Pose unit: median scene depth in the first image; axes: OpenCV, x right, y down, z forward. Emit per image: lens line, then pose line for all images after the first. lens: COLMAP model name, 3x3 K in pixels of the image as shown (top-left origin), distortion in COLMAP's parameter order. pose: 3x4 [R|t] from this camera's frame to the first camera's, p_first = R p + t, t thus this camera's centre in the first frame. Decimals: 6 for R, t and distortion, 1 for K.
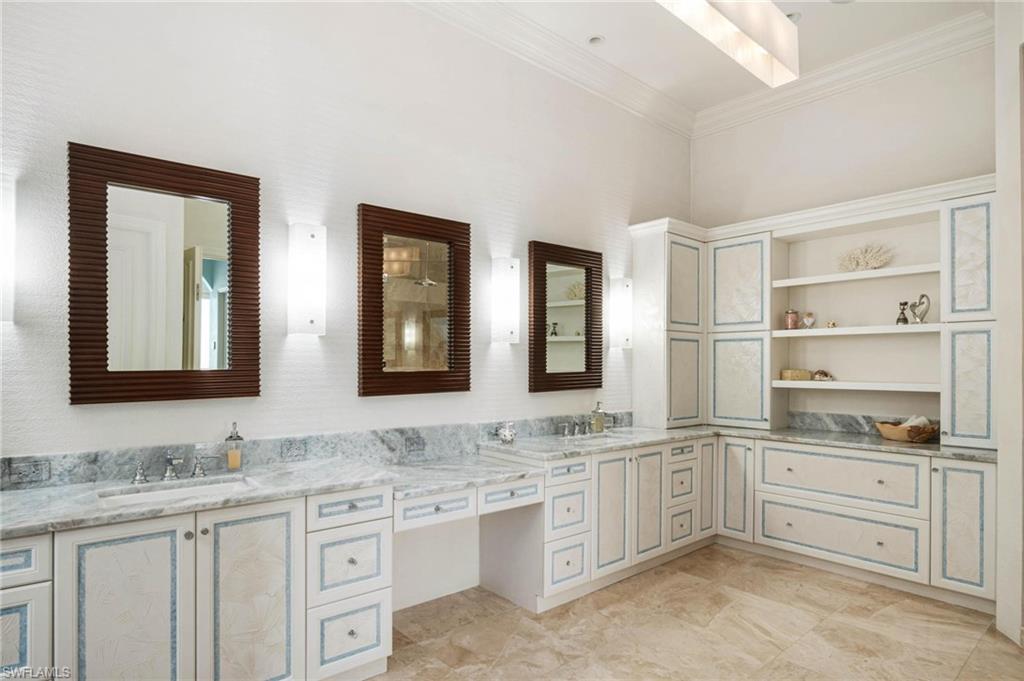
lens RADIAL K [[553.6, 0, 521.8], [0, 553.6, 360.3], [0, 0, 1]] dist [-0.020580, 0.005501]
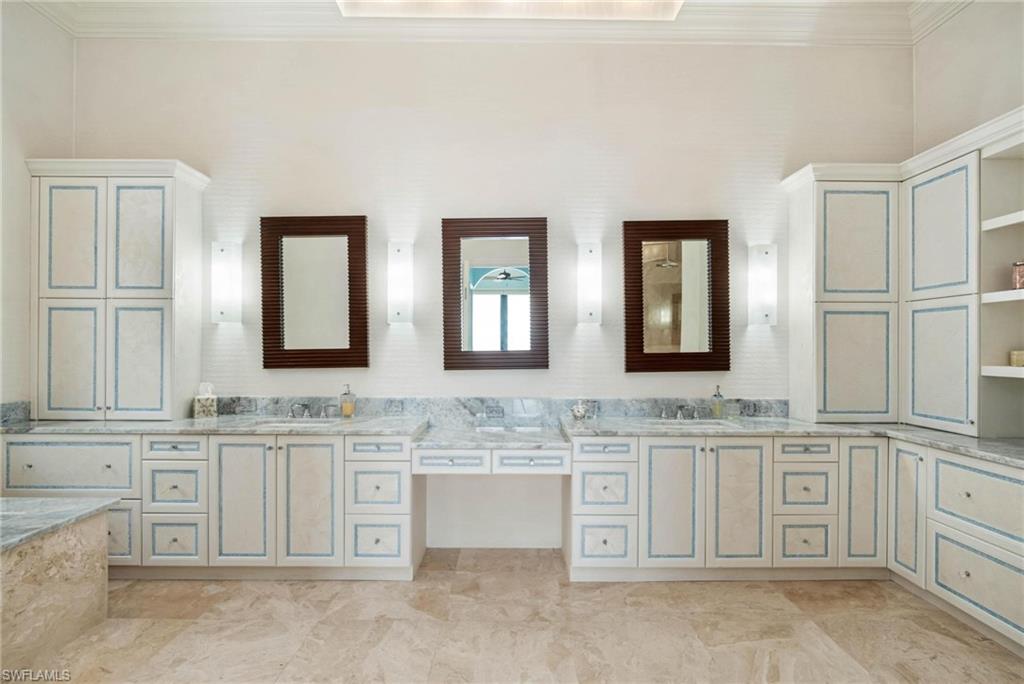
lens RADIAL K [[553.6, 0, 518.8], [0, 553.6, 341.9], [0, 0, 1]] dist [-0.020580, 0.005501]
pose [[0.757519, -0.008493, -0.652758, 0.528545], [0.007579, 0.999962, -0.004215, 0.005792], [0.652770, -0.001754, 0.757554, 0.116722]]
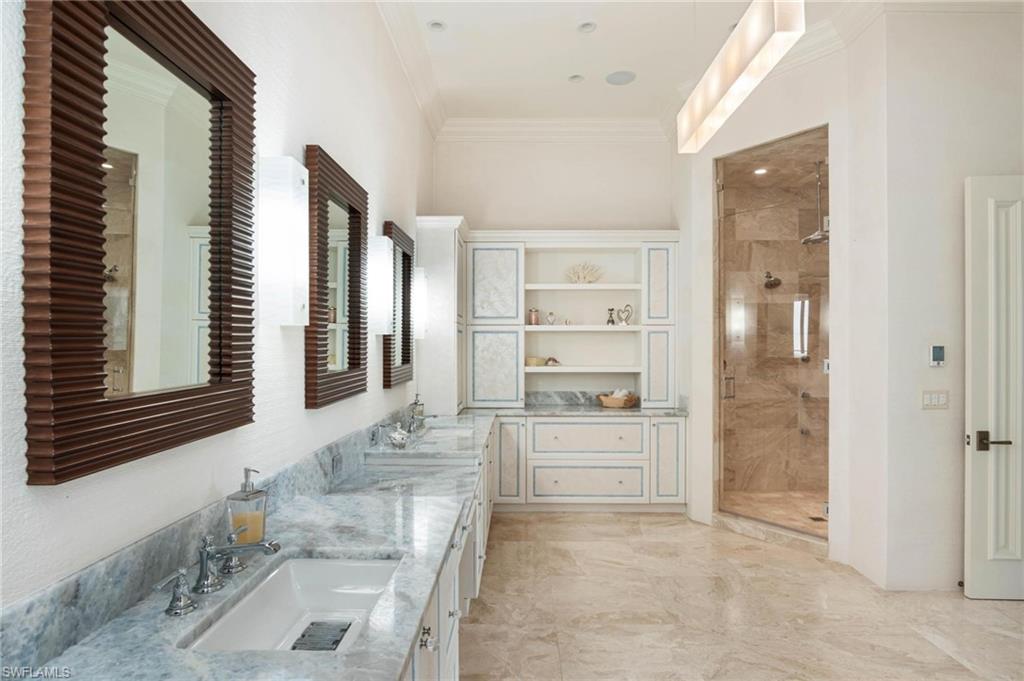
lens RADIAL K [[553.6, 0, 507.4], [0, 553.6, 345.8], [0, 0, 1]] dist [-0.020580, 0.005501]
pose [[0.674013, -0.005174, 0.738701, -0.529382], [-0.005322, 0.999916, 0.011859, -0.026521], [-0.738700, -0.011925, 0.673929, 0.244365]]
